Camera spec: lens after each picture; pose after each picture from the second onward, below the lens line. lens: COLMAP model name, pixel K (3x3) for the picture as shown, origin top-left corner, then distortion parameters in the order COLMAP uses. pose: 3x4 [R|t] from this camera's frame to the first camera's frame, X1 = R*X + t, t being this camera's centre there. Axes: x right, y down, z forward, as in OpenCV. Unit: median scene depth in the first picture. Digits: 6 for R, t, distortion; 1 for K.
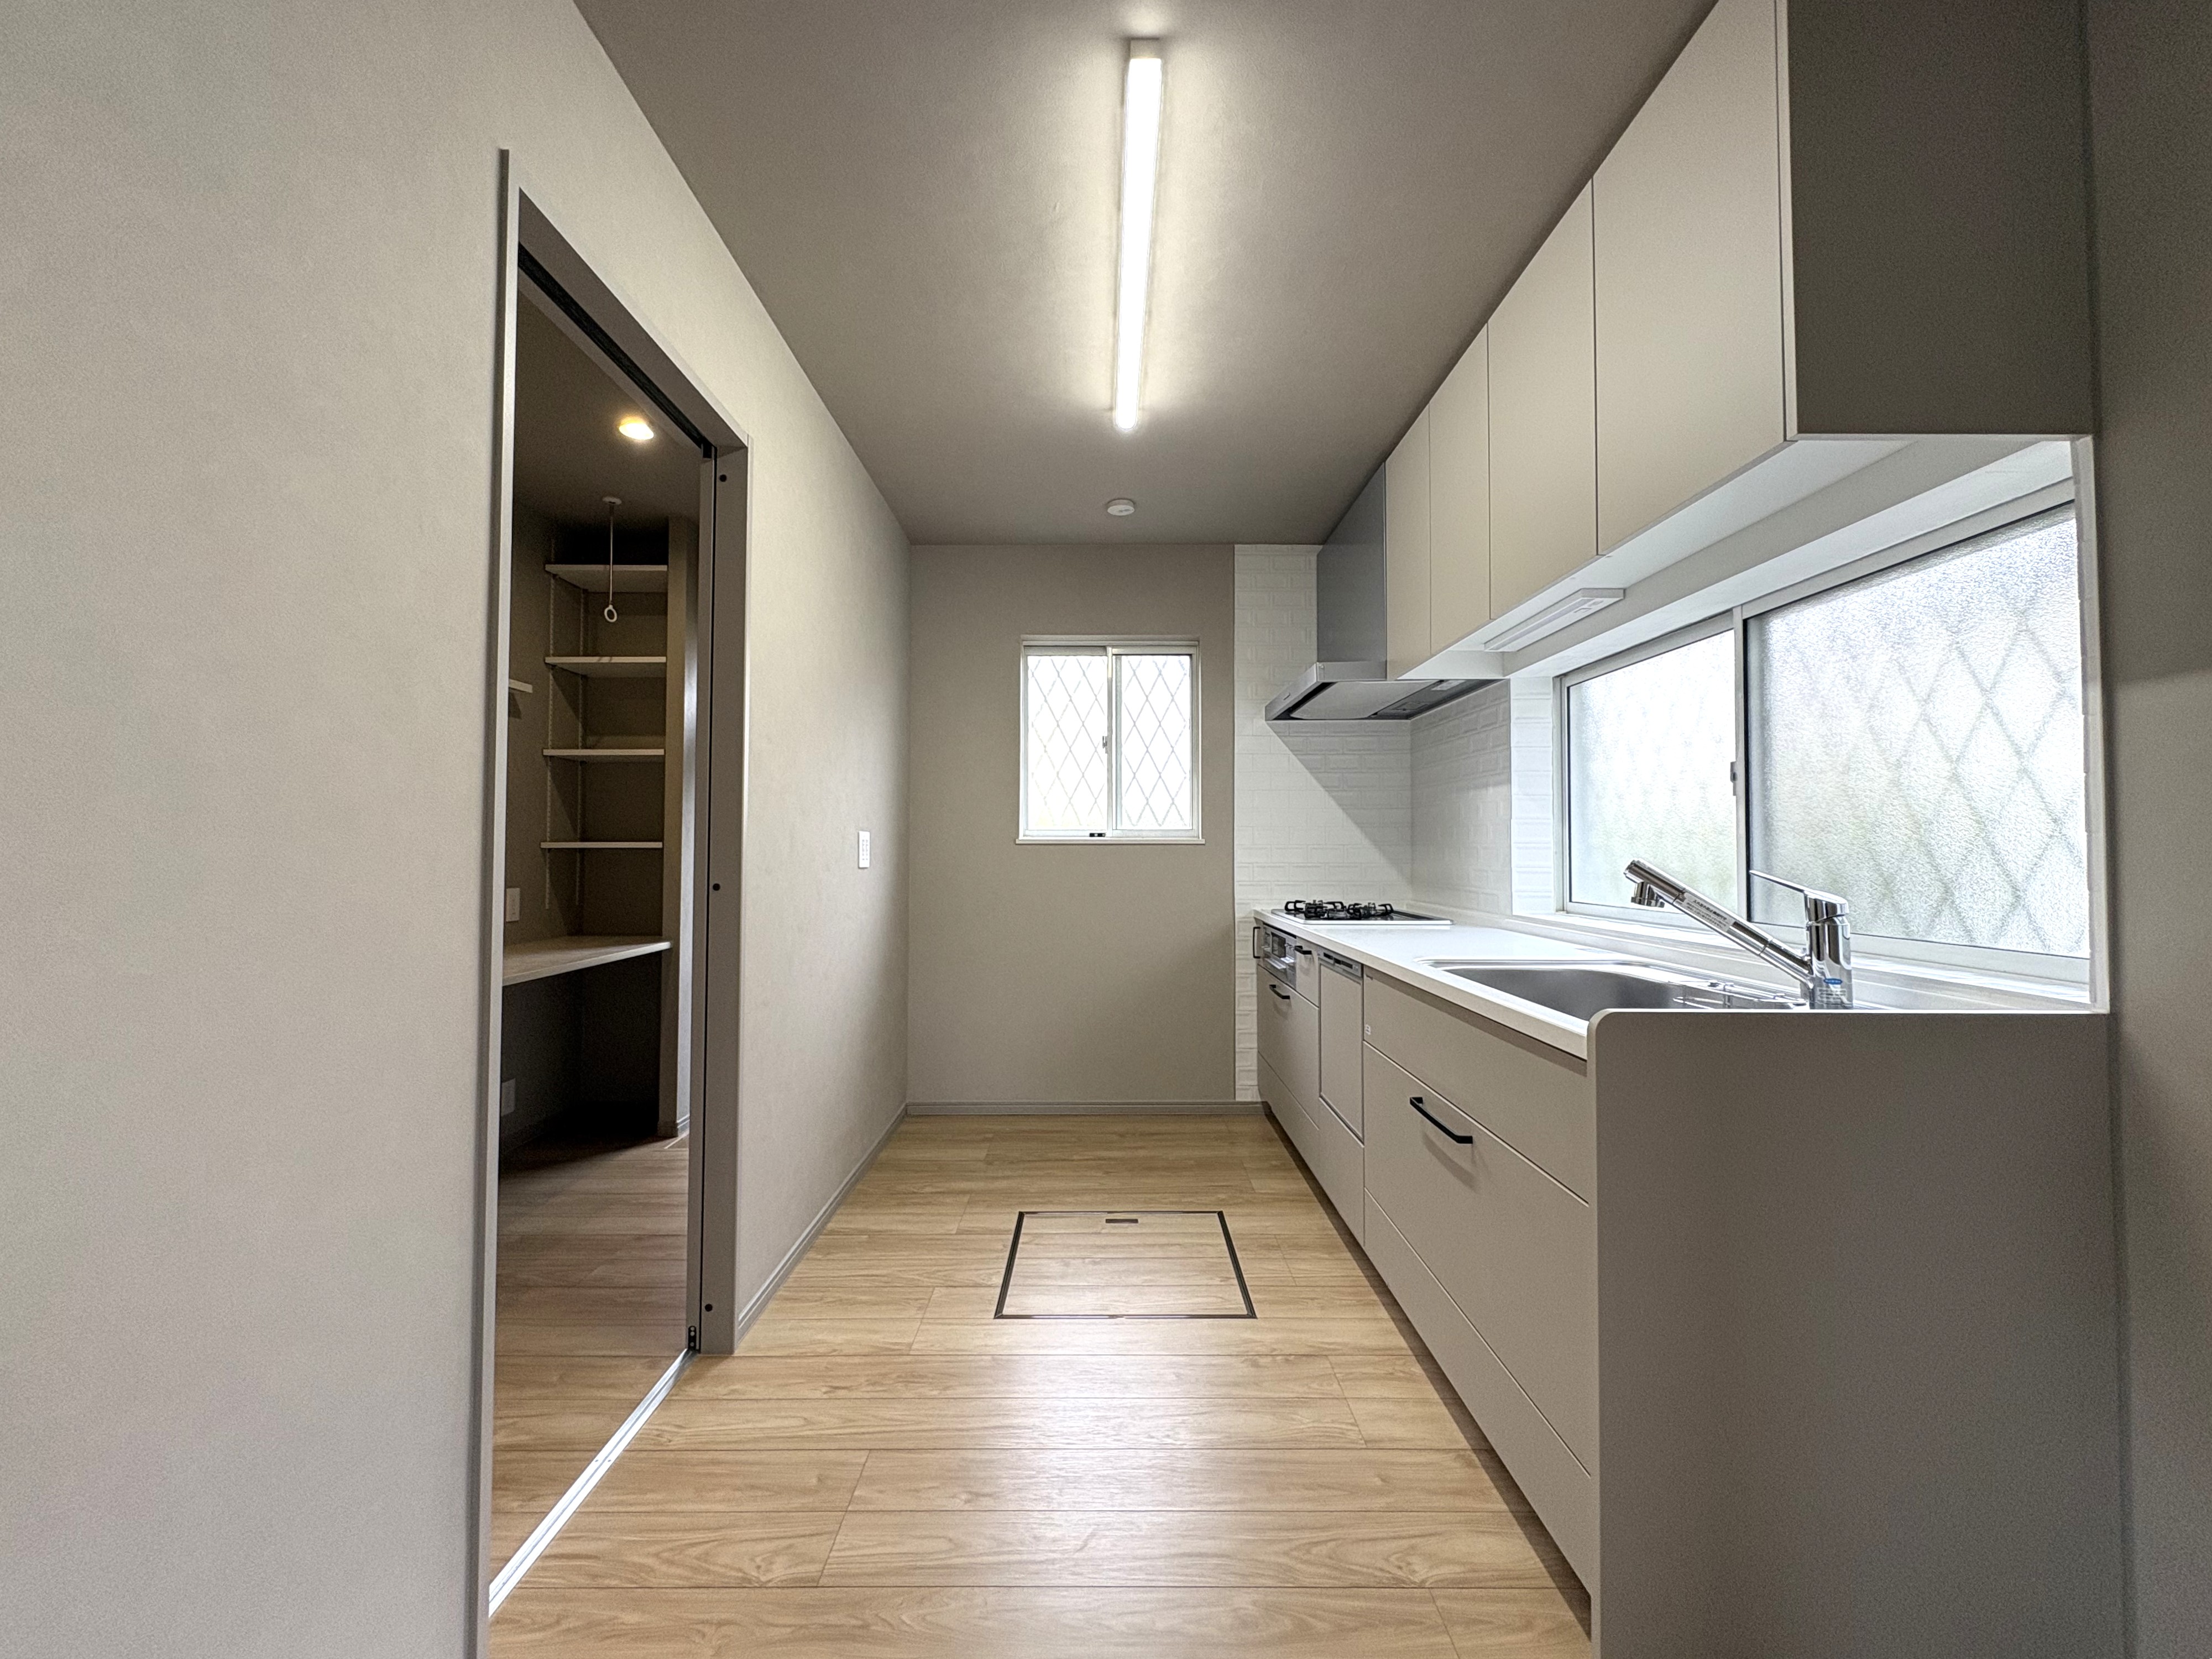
lens RADIAL K [[880.6, 0, 1106.0], [0, 880.6, 829.5], [0, 0, 1]] dist [0.000668, 0.000078]
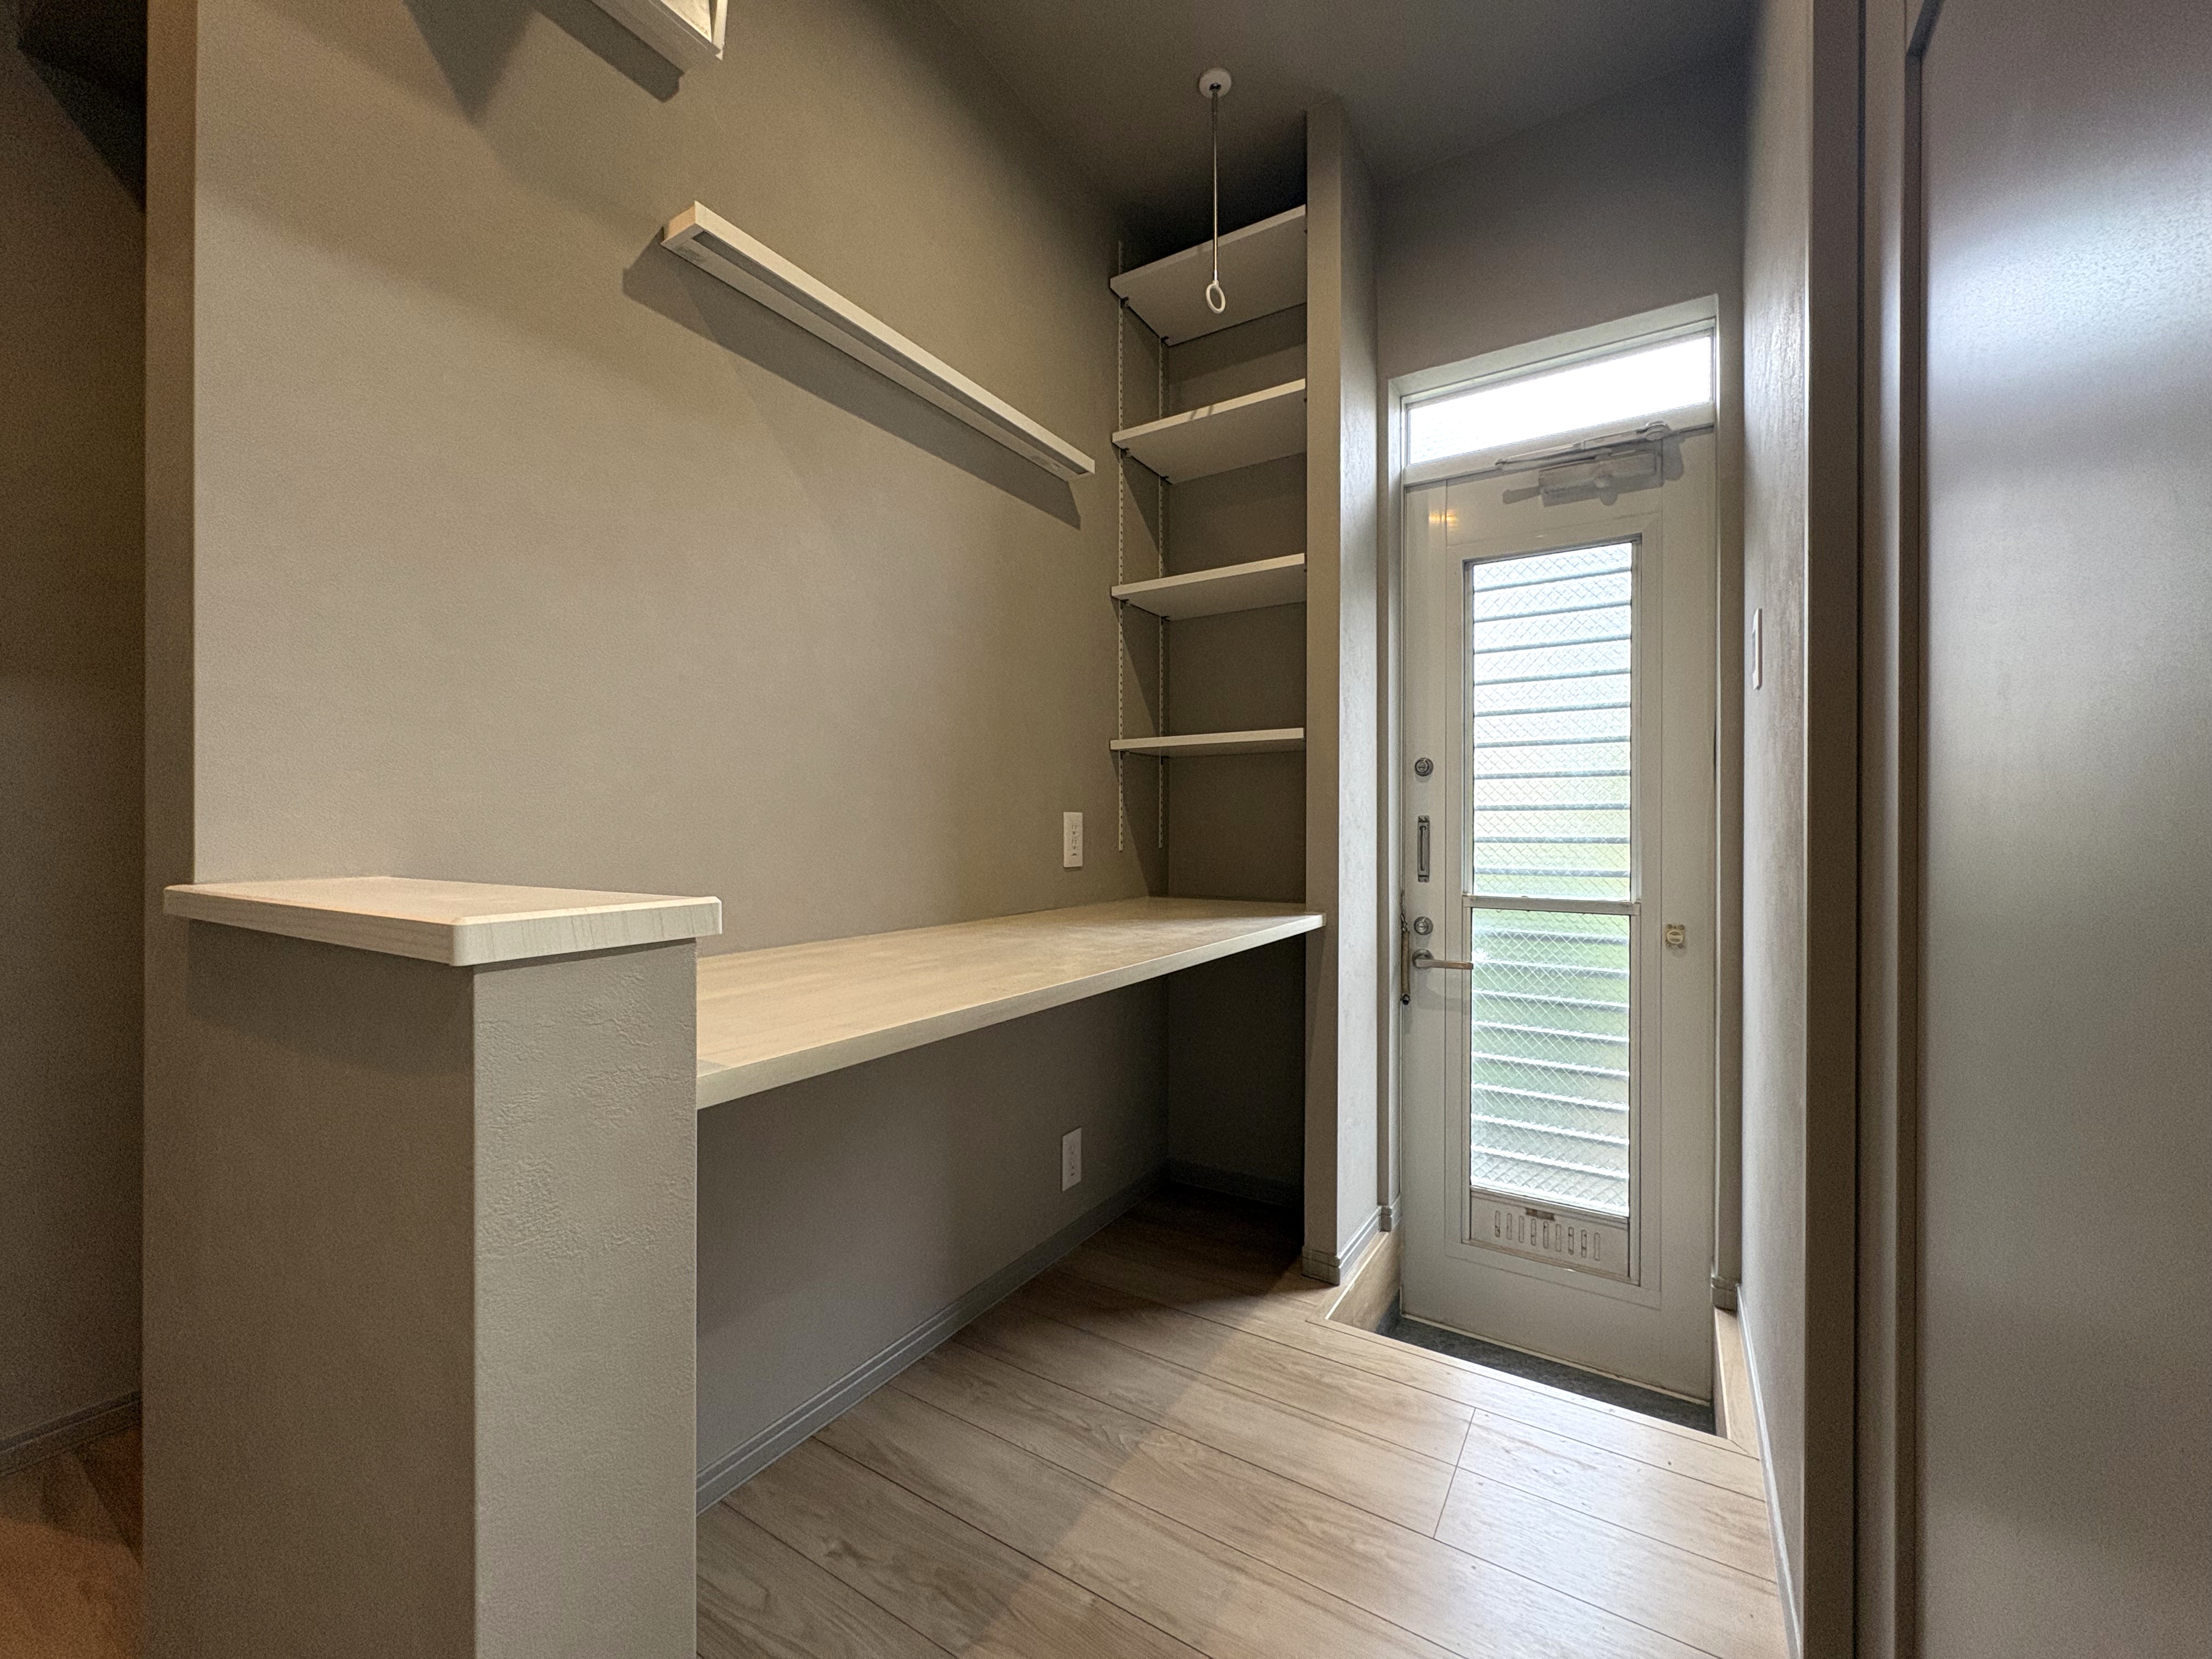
lens RADIAL K [[880.6, 0, 1106.0], [0, 880.6, 829.5], [0, 0, 1]] dist [0.000668, 0.000078]
pose [[0.843809, -0.003174, -0.536634, -0.321666], [0.013729, 0.999783, 0.015675, 0.066977], [0.536467, -0.020594, 0.843670, 0.489692]]
